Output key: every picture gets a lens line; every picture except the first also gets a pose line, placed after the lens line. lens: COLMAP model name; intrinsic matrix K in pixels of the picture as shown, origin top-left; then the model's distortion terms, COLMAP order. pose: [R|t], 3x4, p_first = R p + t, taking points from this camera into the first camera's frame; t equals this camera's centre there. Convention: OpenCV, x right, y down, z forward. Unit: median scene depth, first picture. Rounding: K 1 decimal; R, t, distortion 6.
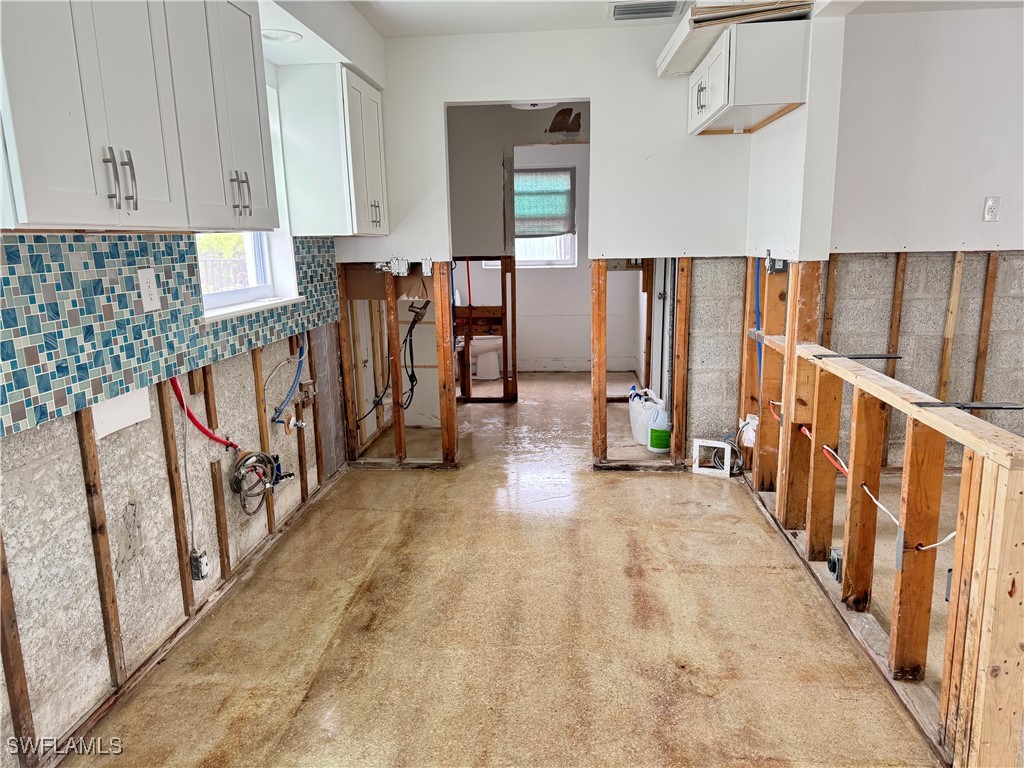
lens RADIAL K [[718.3, 0, 507.6], [0, 718.3, 382.9], [0, 0, 1]] dist [0.026813, -0.030538]
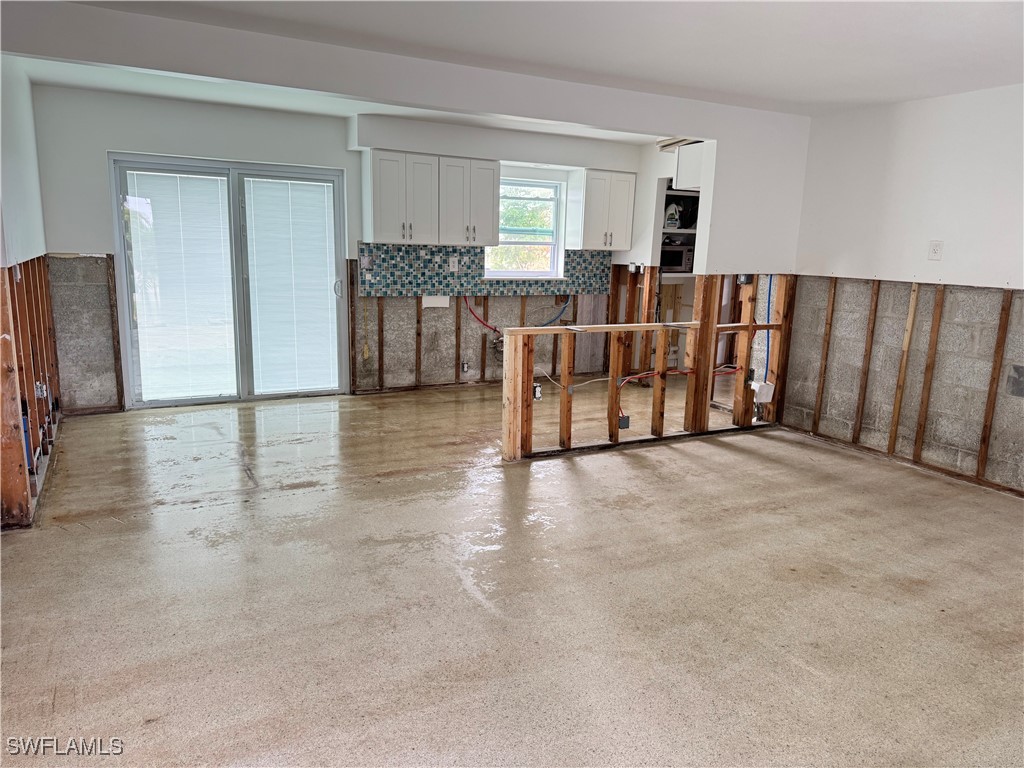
lens RADIAL K [[718.3, 0, 511.9], [0, 718.3, 380.3], [0, 0, 1]] dist [0.026813, -0.030538]
pose [[0.552881, 0.189146, -0.811509, 1.909659], [-0.201771, 0.975302, 0.089857, 0.021377], [0.808462, 0.114059, 0.577390, -0.421123]]
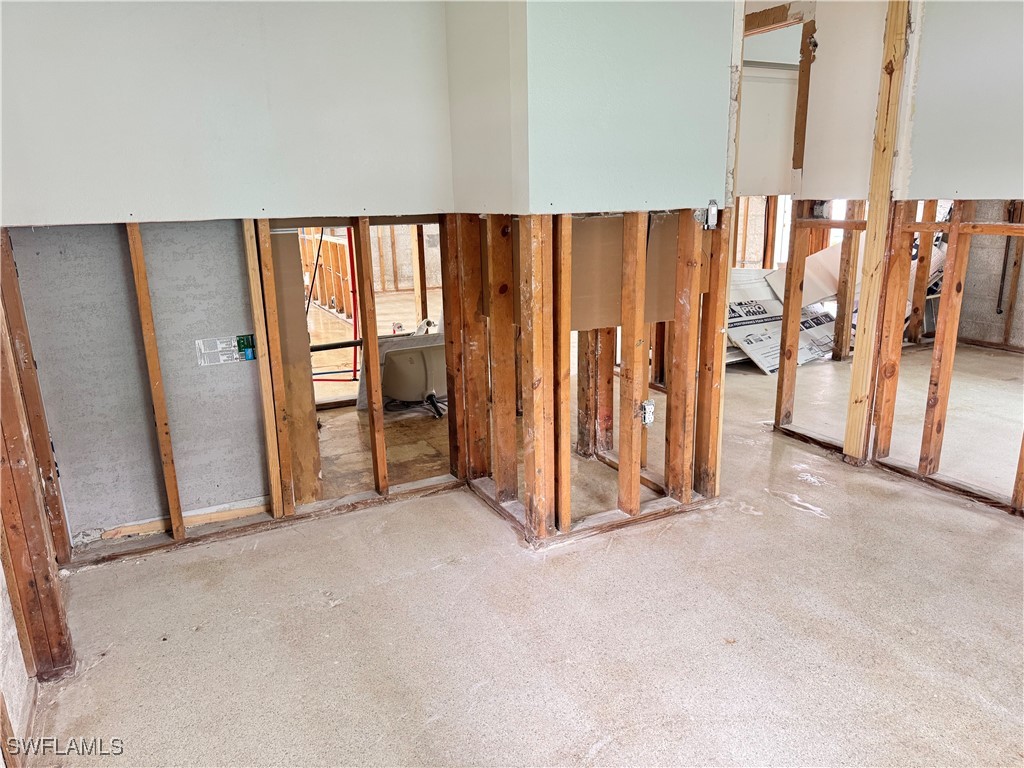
lens RADIAL K [[718.3, 0, 511.4], [0, 718.3, 384.0], [0, 0, 1]] dist [0.026813, -0.030538]
pose [[0.853510, -0.140751, 0.501707, -0.512343], [0.117510, 0.990017, 0.077833, 0.460442], [-0.507653, -0.007476, 0.861529, -2.141346]]
